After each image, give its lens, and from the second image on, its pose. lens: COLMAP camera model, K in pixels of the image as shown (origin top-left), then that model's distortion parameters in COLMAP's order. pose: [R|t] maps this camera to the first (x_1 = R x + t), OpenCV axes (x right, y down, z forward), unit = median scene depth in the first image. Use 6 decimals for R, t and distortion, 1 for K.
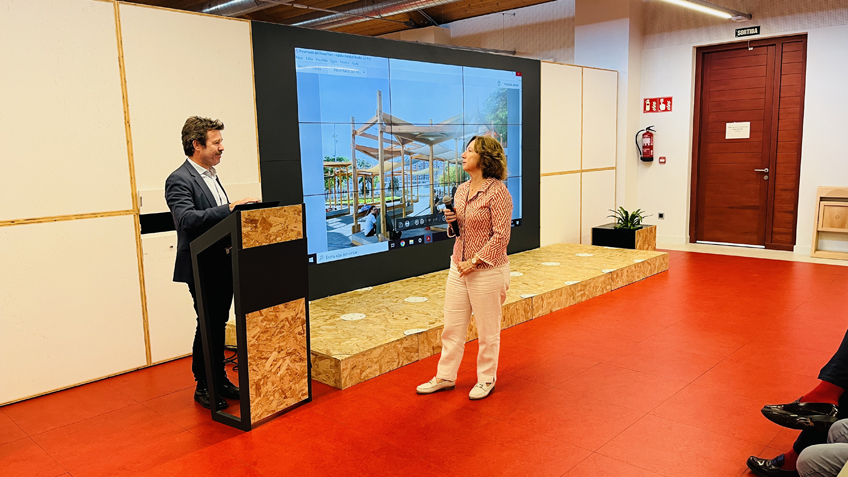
lens RADIAL K [[635.8, 0, 424.0], [0, 635.8, 238.5], [0, 0, 1]] dist [0.004240, 0.002341]
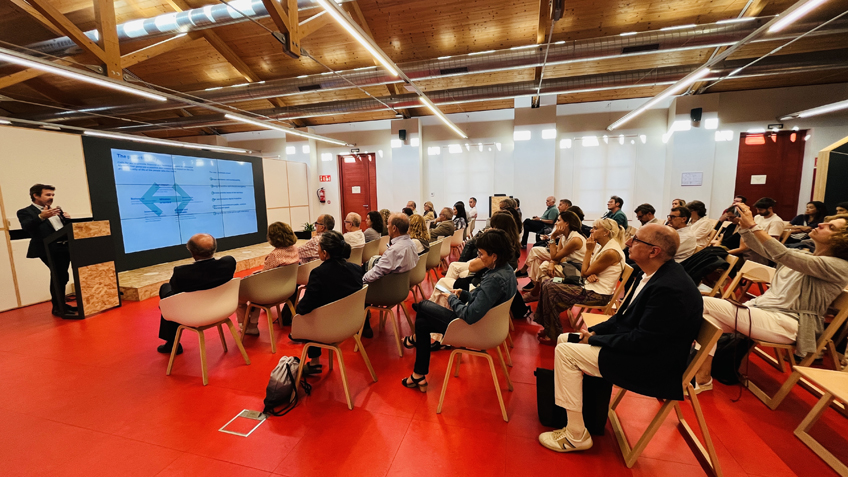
lens RADIAL K [[341.0, 0, 424.0], [0, 341.0, 238.5], [0, 0, 1]] dist [-0.000047, -0.000220]
pose [[0.890605, -0.051804, 0.451818, 0.242439], [0.060888, 0.998129, -0.005579, 0.081607], [-0.450684, 0.032479, 0.892092, -0.573172]]
